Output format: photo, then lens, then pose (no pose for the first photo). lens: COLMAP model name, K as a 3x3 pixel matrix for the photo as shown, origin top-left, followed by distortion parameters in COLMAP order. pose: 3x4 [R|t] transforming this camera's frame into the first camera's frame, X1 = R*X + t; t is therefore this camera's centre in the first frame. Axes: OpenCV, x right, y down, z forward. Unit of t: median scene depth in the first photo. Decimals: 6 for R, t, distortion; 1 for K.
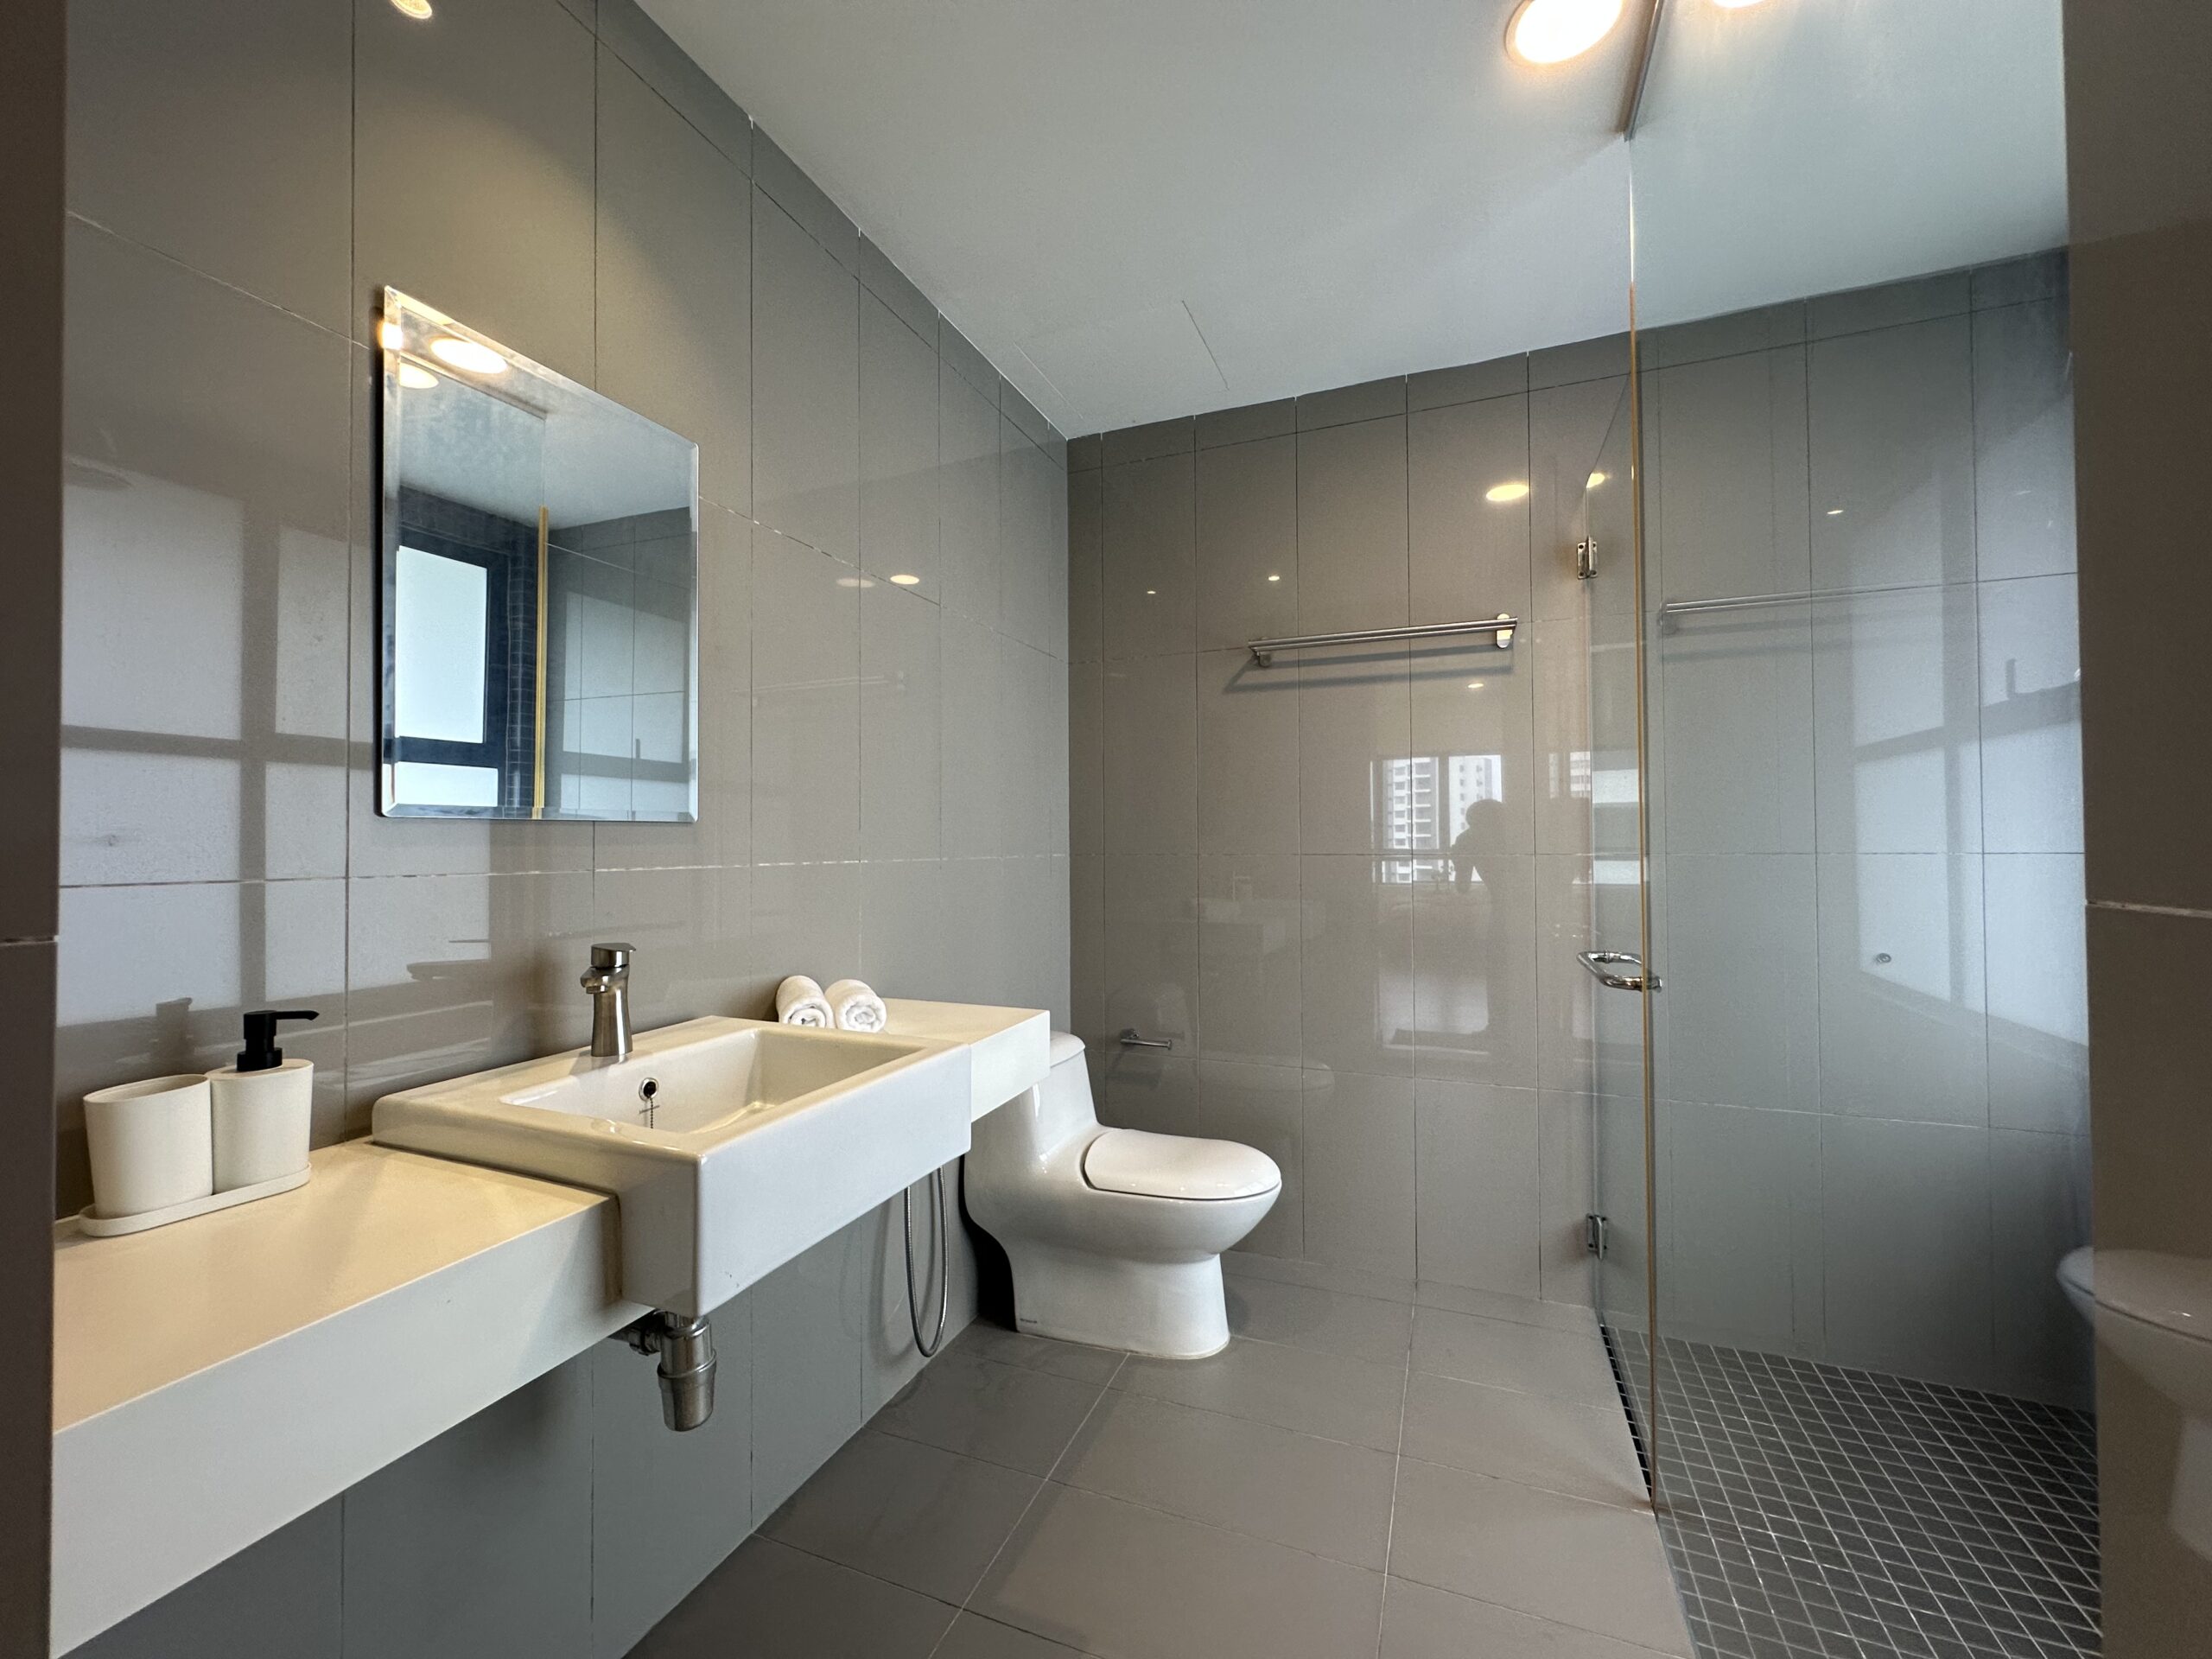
lens RADIAL K [[887.9, 0, 1106.0], [0, 887.9, 829.5], [0, 0, 1]] dist [-0.001979, 0.000958]
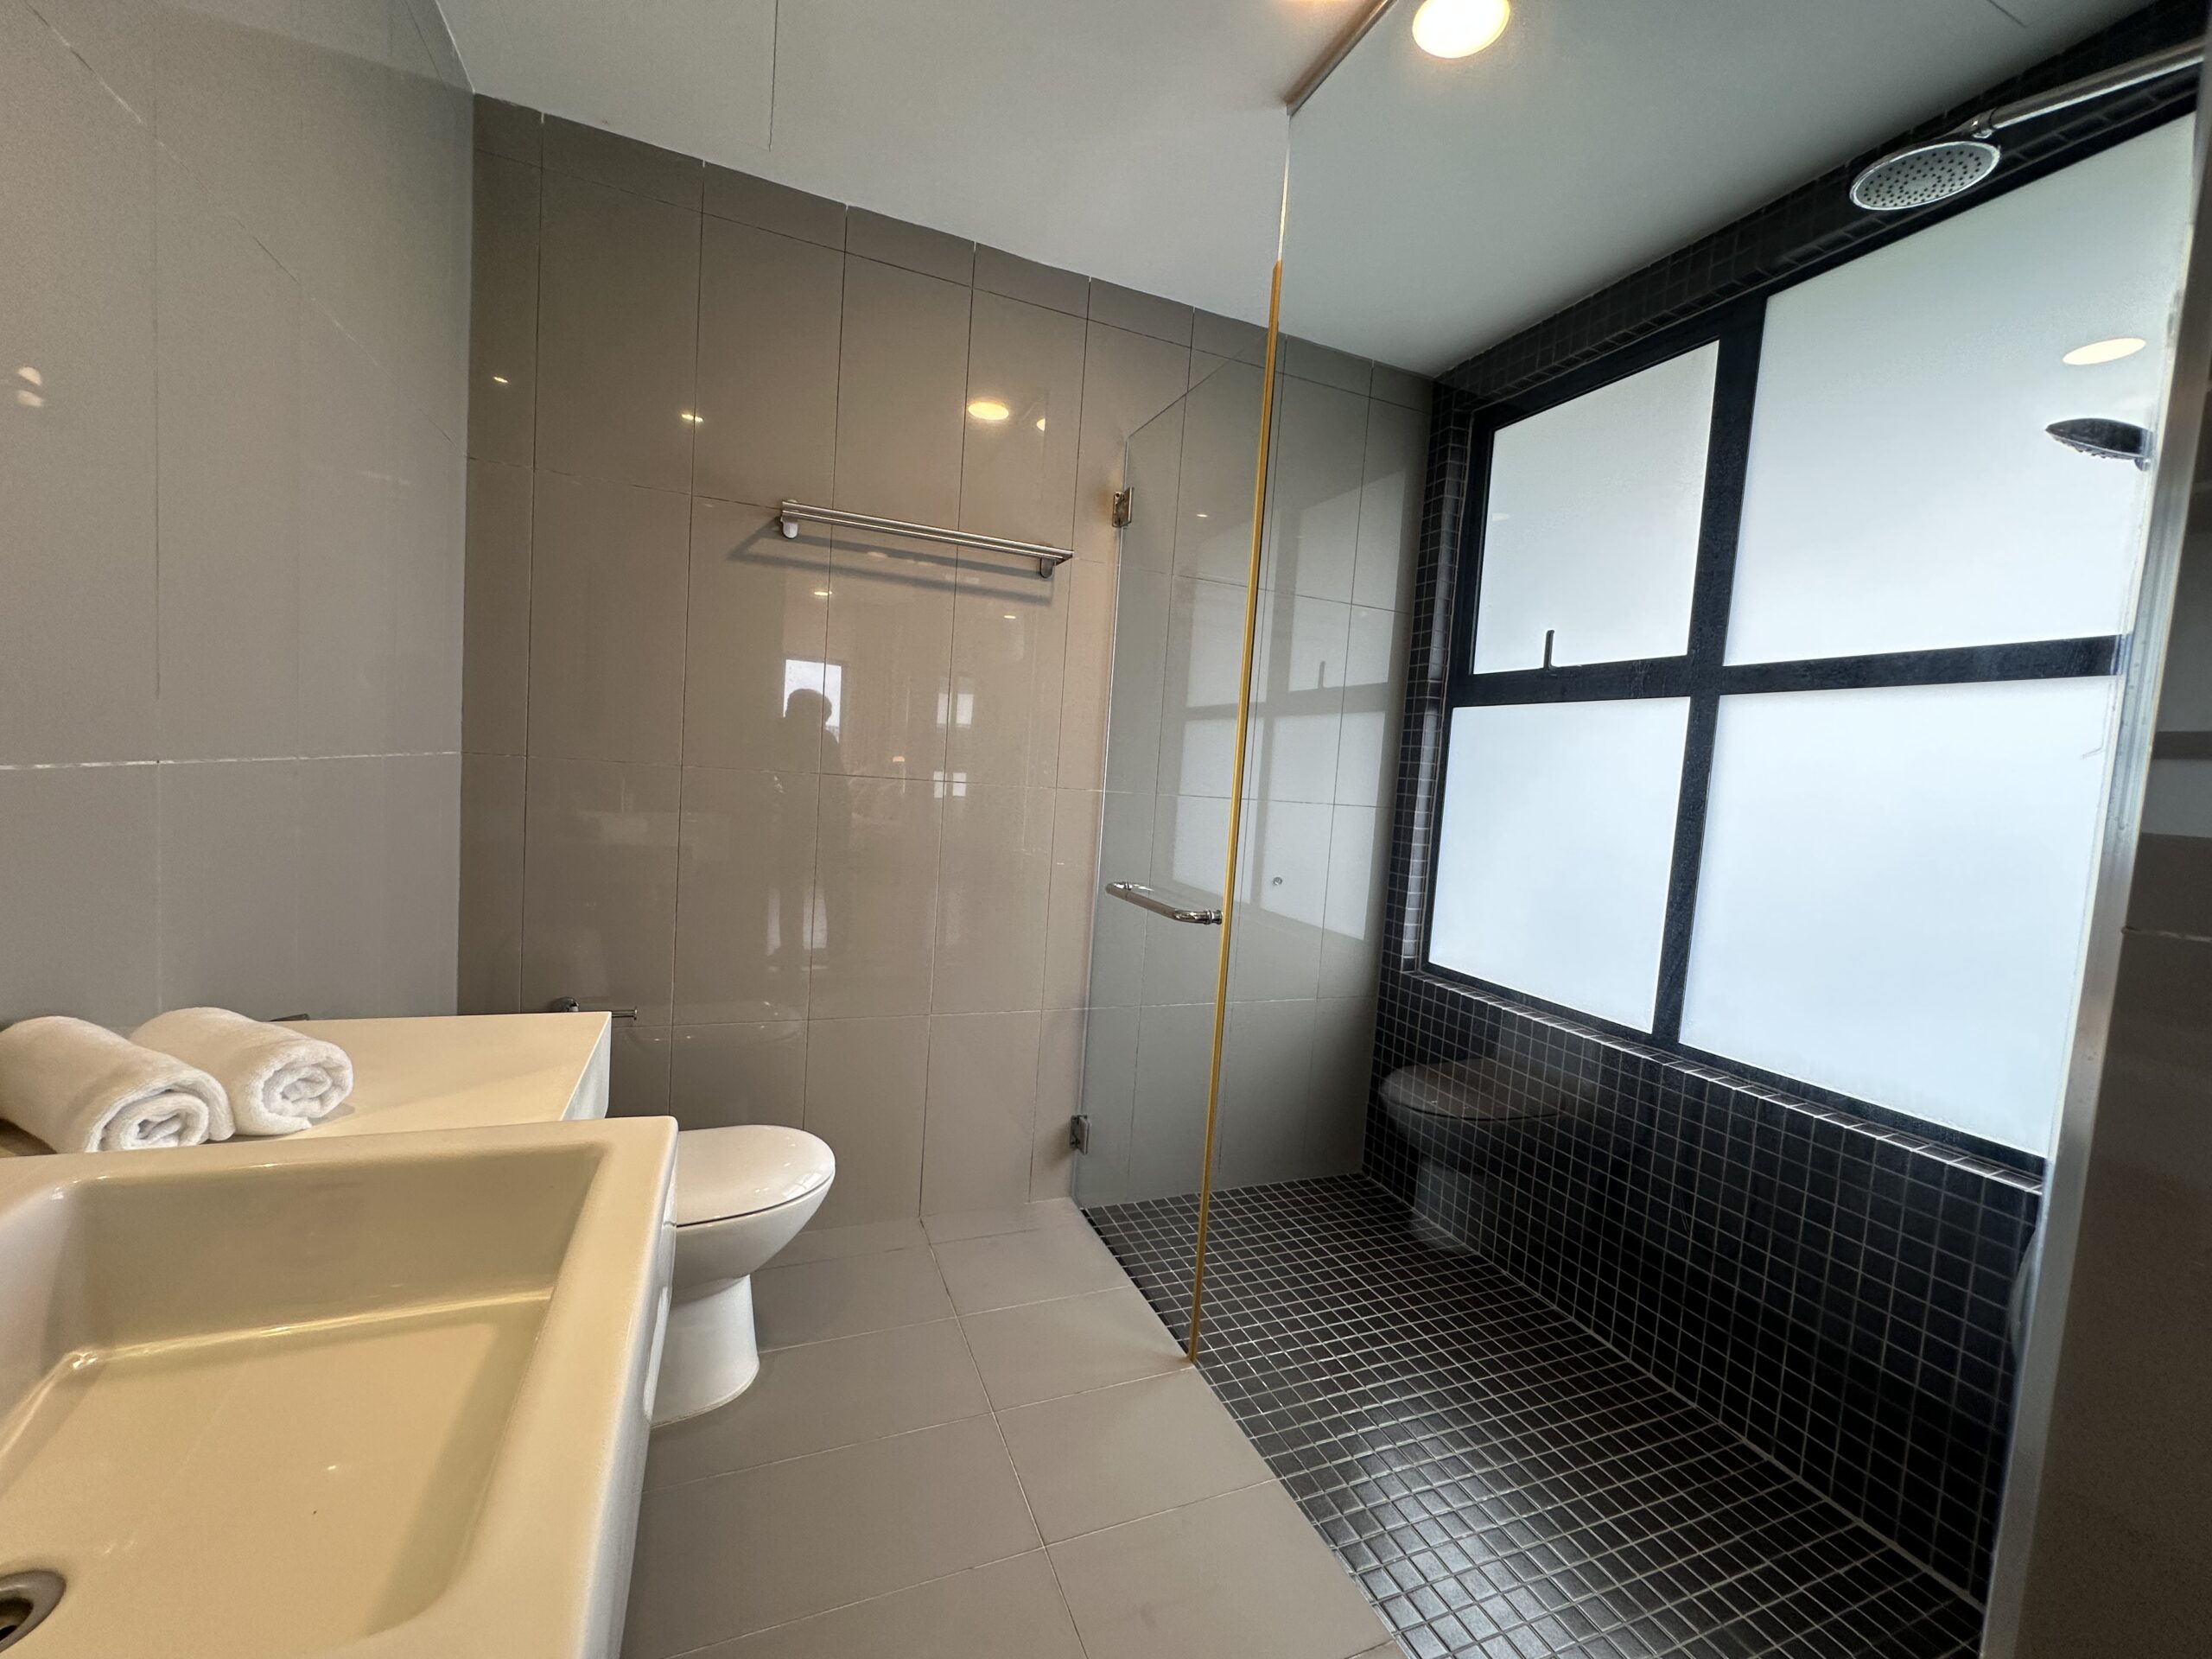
lens RADIAL K [[887.9, 0, 1106.0], [0, 887.9, 829.5], [0, 0, 1]] dist [-0.001979, 0.000958]
pose [[0.714009, 0.007649, 0.700095, -0.229347], [-0.085640, 0.993386, 0.076489, -0.009213], [-0.694879, -0.114570, 0.709942, 0.260417]]
